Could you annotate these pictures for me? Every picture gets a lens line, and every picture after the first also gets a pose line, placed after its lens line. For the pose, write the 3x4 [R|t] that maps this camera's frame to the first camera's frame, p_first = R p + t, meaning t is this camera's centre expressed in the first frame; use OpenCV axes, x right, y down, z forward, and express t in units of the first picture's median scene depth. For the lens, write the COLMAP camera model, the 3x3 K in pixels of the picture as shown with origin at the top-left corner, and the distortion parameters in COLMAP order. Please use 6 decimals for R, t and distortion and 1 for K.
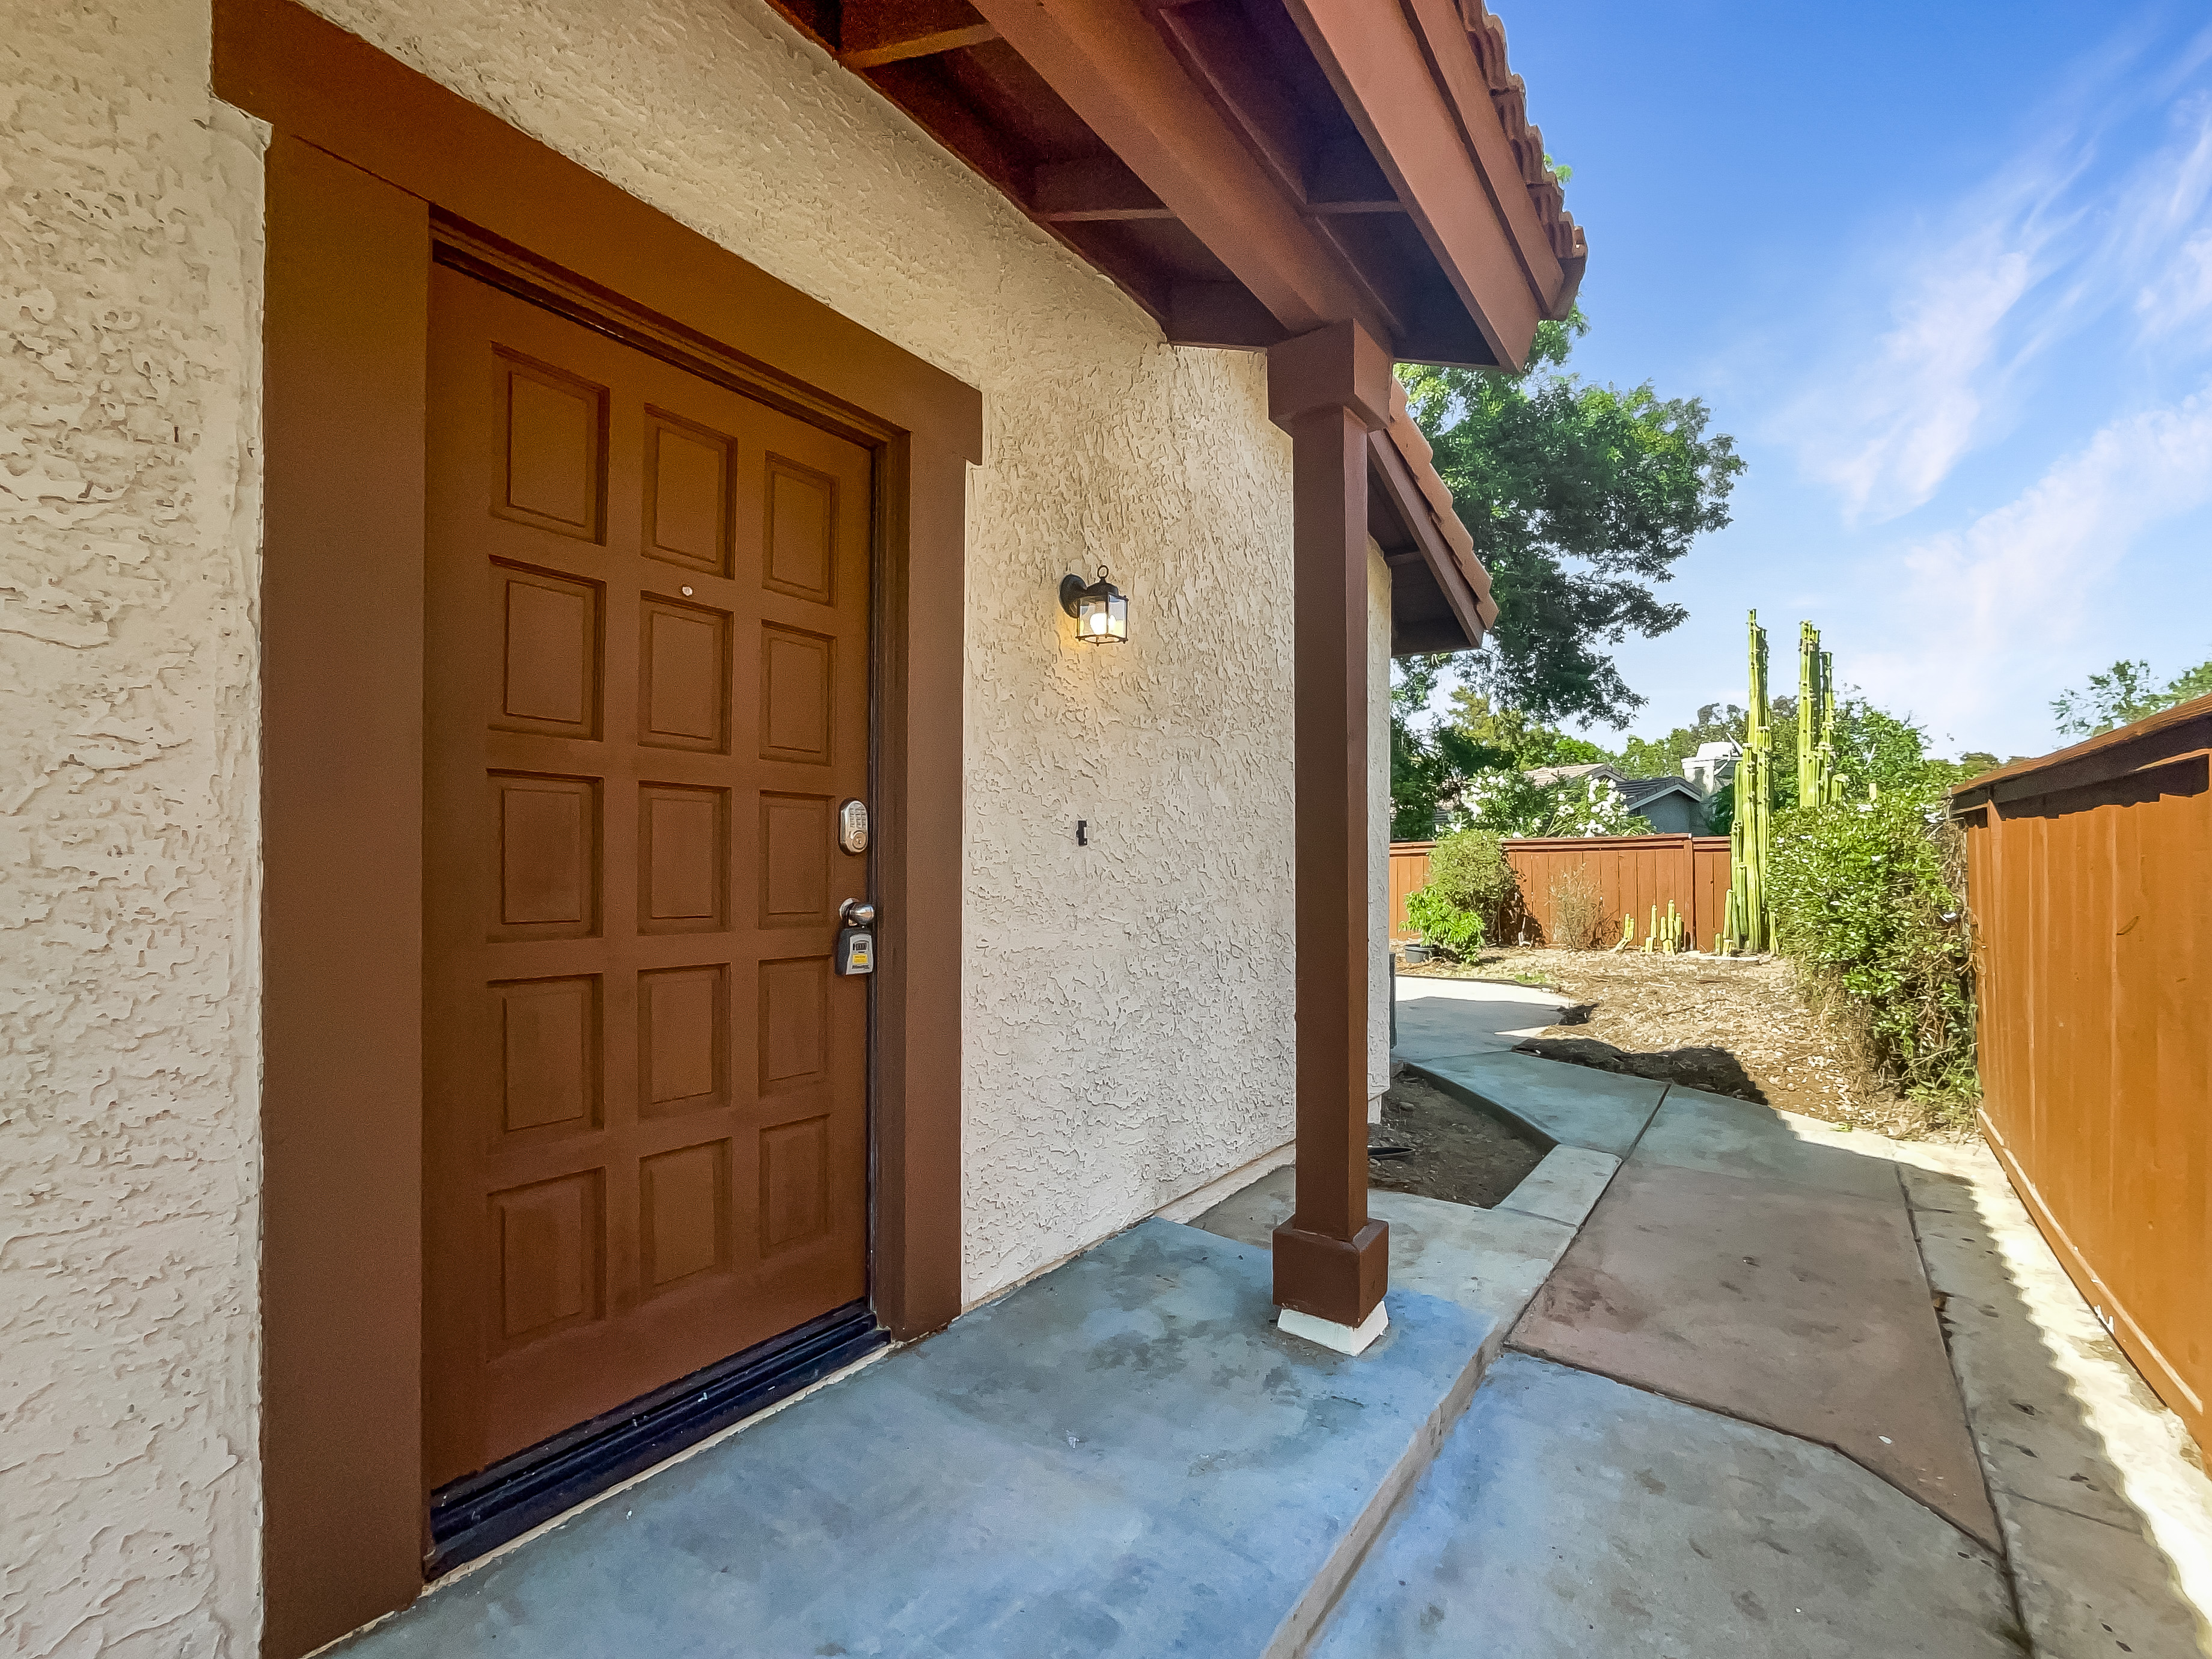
lens RADIAL K [[896.5, 0, 1116.0], [0, 896.5, 870.5], [0, 0, 1]] dist [-0.096133, 0.068354]
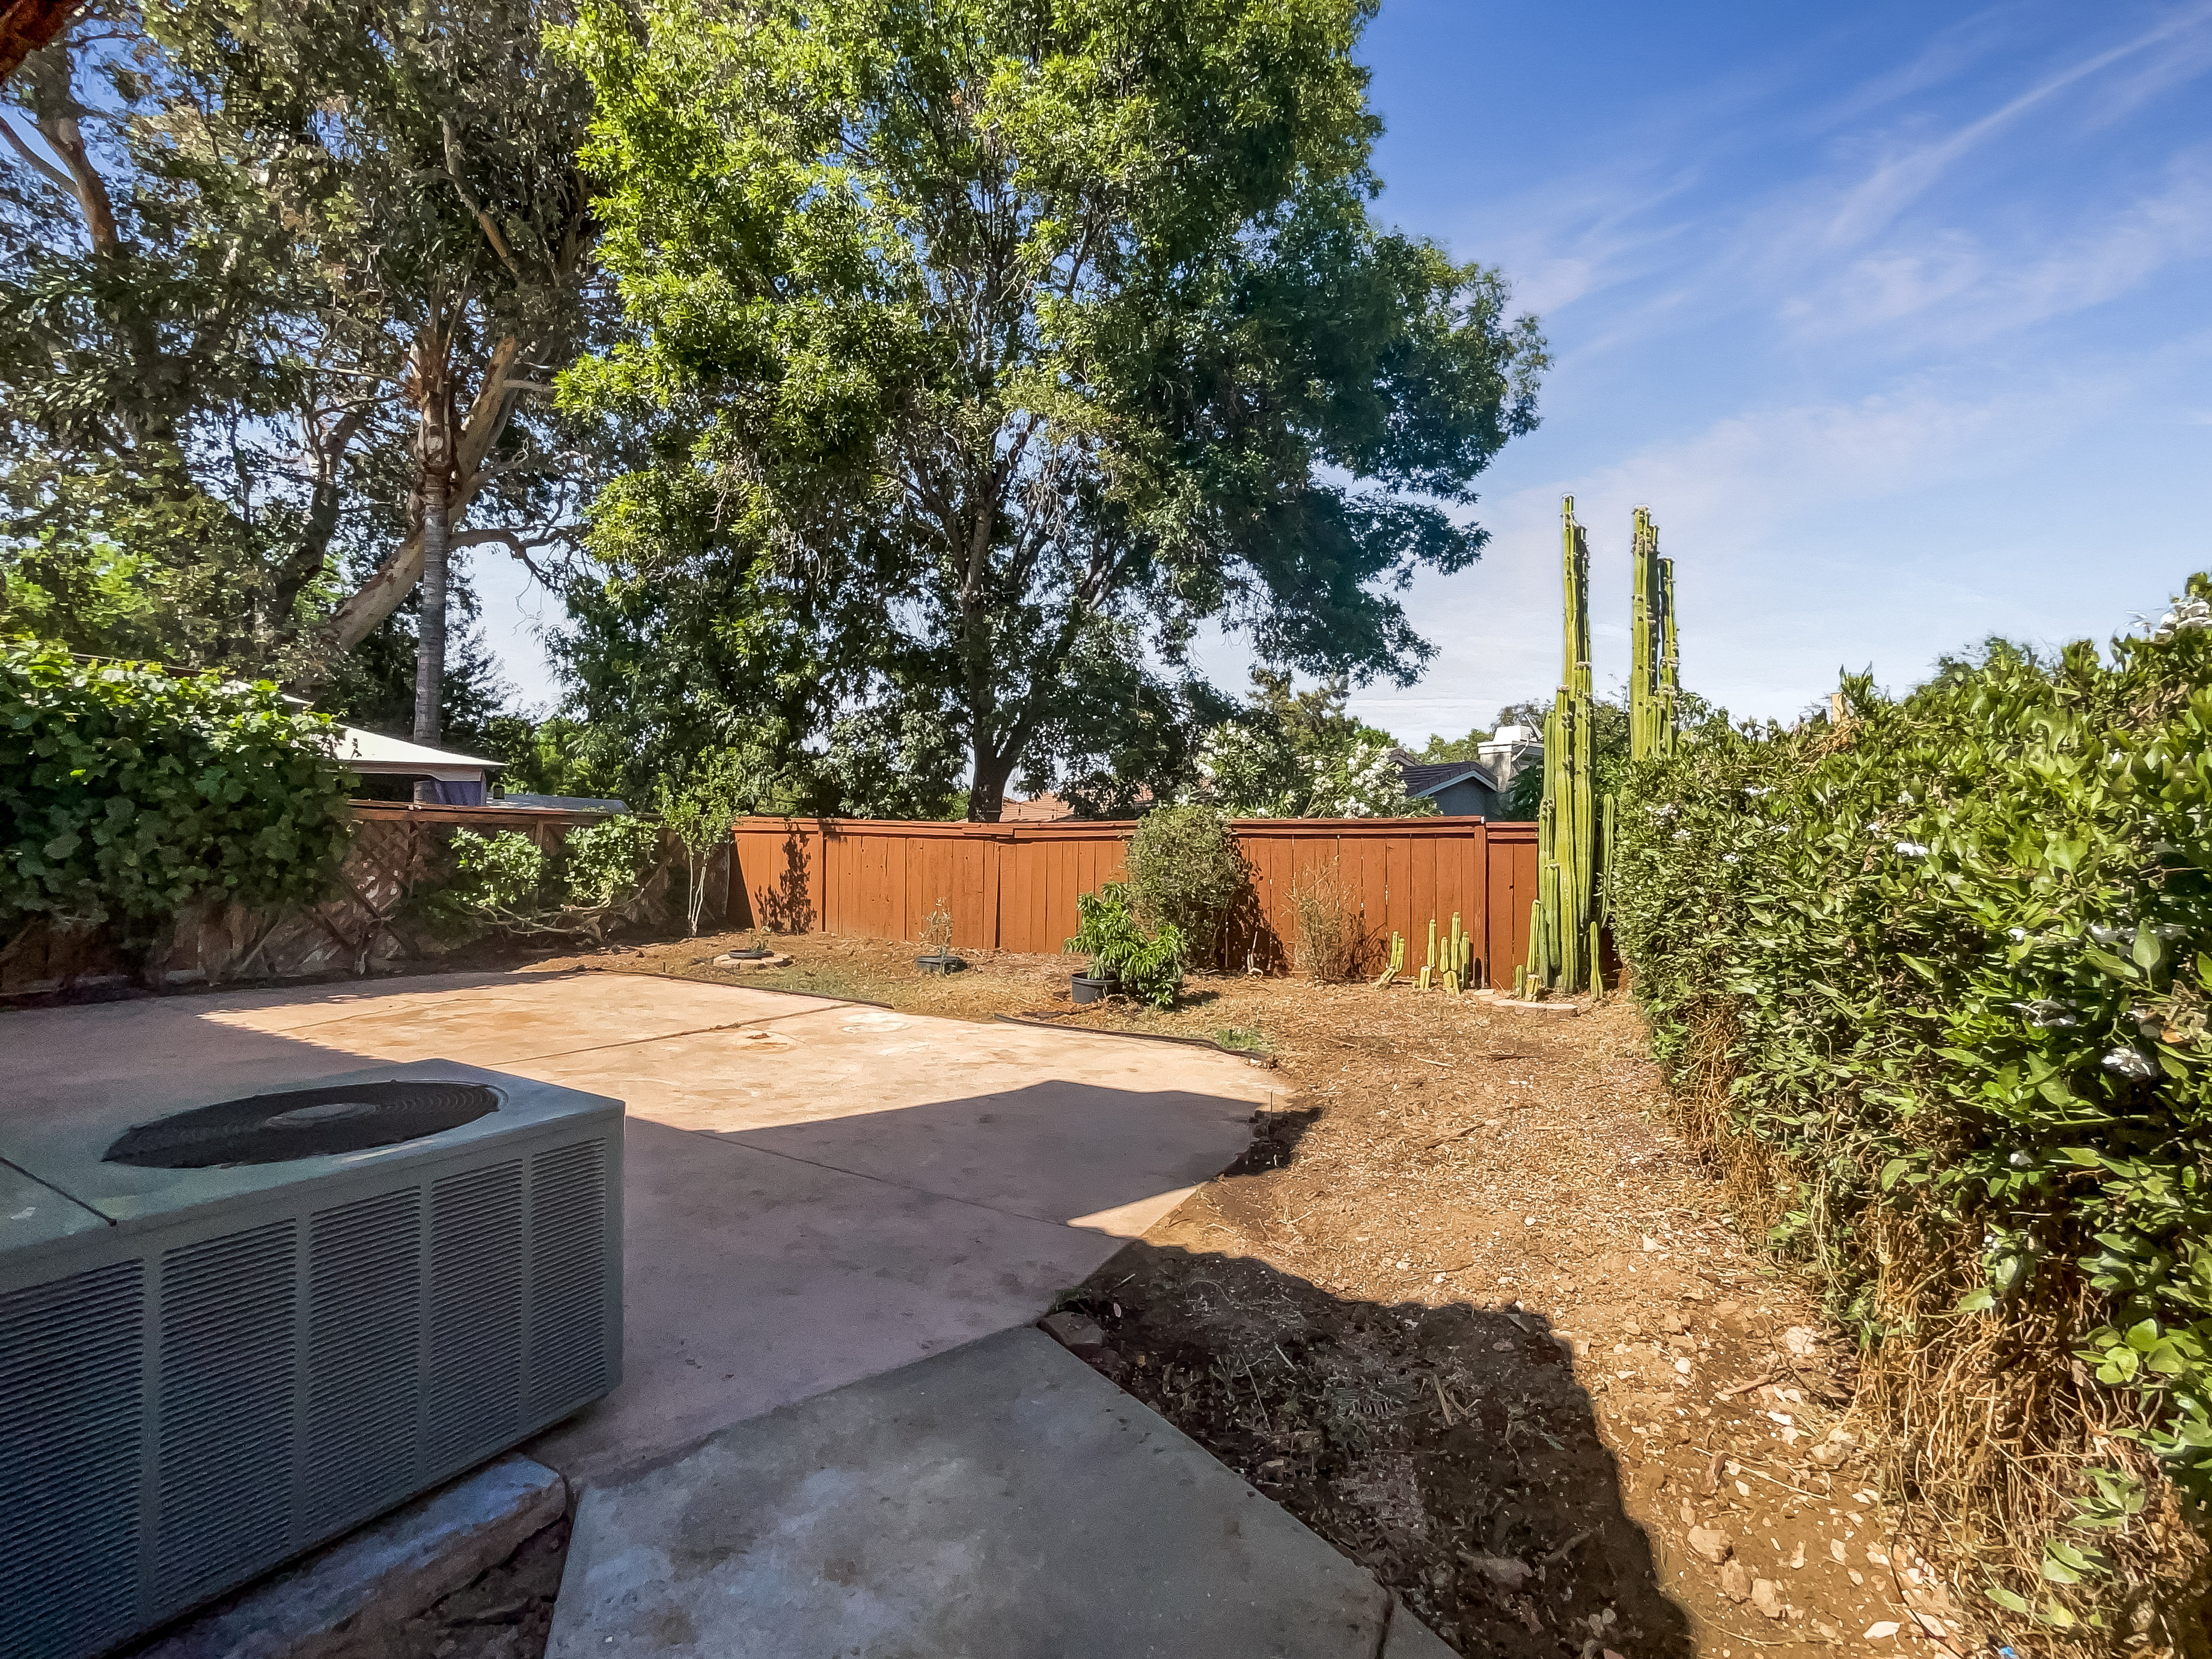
lens RADIAL K [[916.2, 0, 1114.3], [0, 916.2, 861.0], [0, 0, 1]] dist [-0.055322, 0.031186]
pose [[0.980530, 0.022730, 0.195050, 0.223133], [-0.023012, 0.999735, -0.000825, 0.001176], [-0.195017, -0.003680, 0.980793, 0.337097]]
